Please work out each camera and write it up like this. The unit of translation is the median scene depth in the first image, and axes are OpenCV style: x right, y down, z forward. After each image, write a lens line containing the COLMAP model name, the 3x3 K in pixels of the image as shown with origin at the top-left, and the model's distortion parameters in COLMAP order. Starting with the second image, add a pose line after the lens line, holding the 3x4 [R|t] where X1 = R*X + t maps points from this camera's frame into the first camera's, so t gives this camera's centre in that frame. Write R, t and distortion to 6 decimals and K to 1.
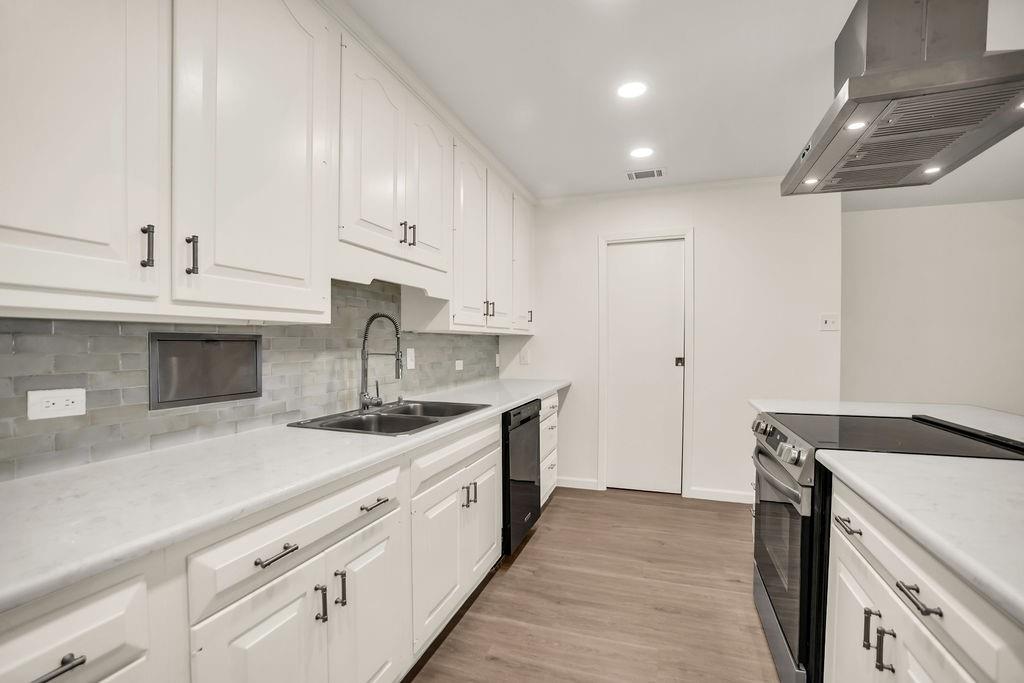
lens RADIAL K [[479.4, 0, 514.5], [0, 479.4, 364.7], [0, 0, 1]] dist [0.000995, 0.019154]
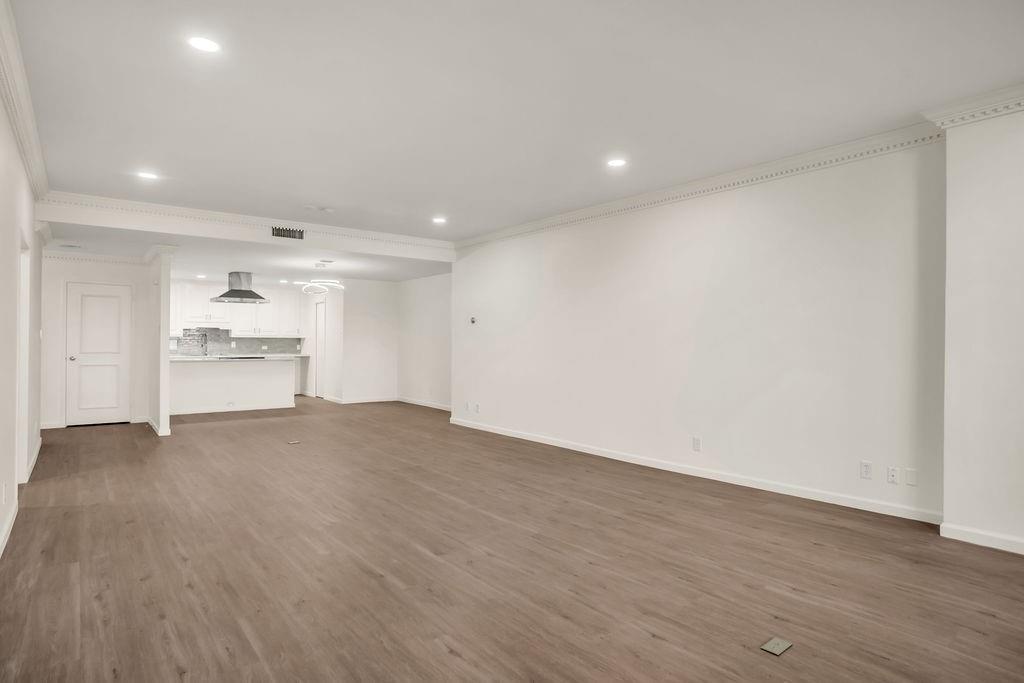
lens RADIAL K [[572.9, 0, 512.0], [0, 572.9, 341.5], [0, 0, 1]] dist [-0.044527, -0.000678]
pose [[0.819518, 0.009591, -0.572973, 6.125070], [-0.034624, 0.998862, -0.032802, 0.048292], [0.572007, 0.046720, 0.818917, -2.053621]]
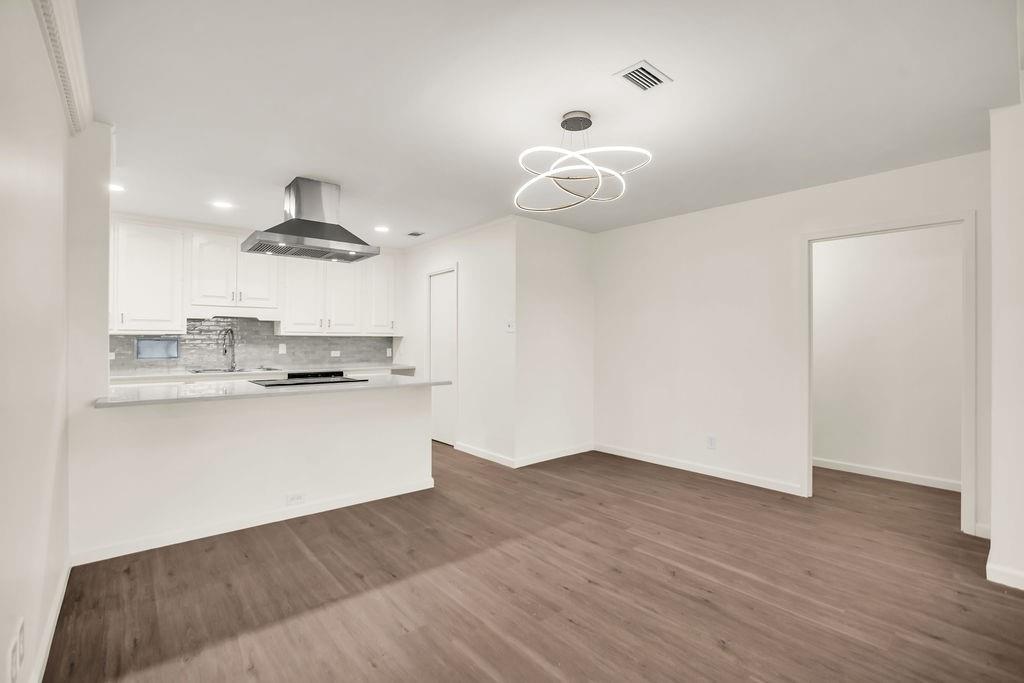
lens RADIAL K [[471.6, 0, 476.9], [0, 471.6, 341.7], [0, 0, 1]] dist [0.000794, 0.000120]
pose [[0.815646, 0.000538, -0.578551, 2.478501], [-0.028114, 0.998855, -0.038706, 0.017749], [0.577868, 0.047836, 0.814727, -0.265842]]
